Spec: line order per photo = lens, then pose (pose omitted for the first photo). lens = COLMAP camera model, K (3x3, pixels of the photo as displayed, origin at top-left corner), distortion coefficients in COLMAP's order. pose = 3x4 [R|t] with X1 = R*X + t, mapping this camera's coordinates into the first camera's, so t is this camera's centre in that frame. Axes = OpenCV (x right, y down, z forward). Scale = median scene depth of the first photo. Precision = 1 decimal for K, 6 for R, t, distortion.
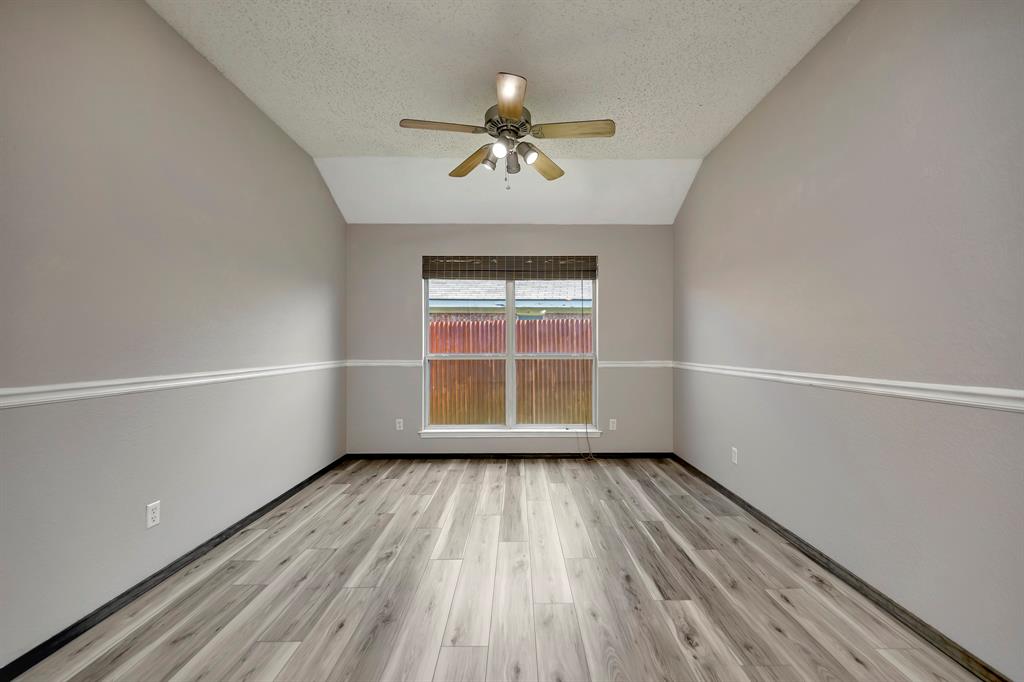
lens RADIAL K [[404.0, 0, 513.1], [0, 404.0, 344.1], [0, 0, 1]] dist [0.000264, -0.000377]
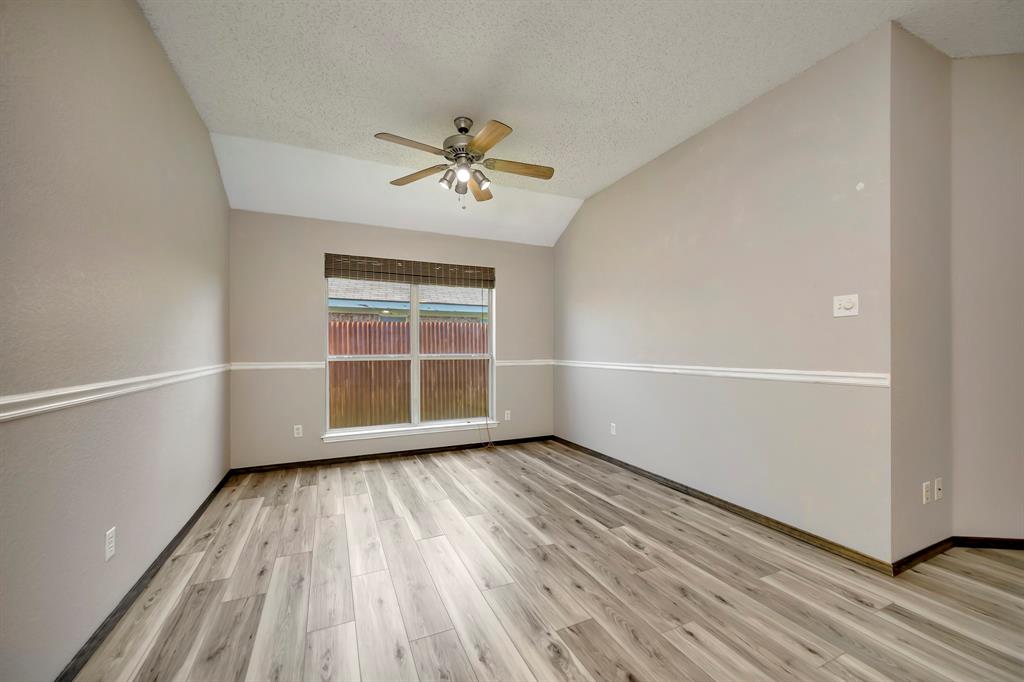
lens RADIAL K [[404.0, 0, 509.3], [0, 404.0, 346.4], [0, 0, 1]] dist [0.000264, -0.000377]
pose [[0.912769, 0.002086, 0.408470, -0.330700], [-0.002103, 0.999998, -0.000408, 0.003509], [-0.408470, -0.000486, 0.912772, -0.083504]]
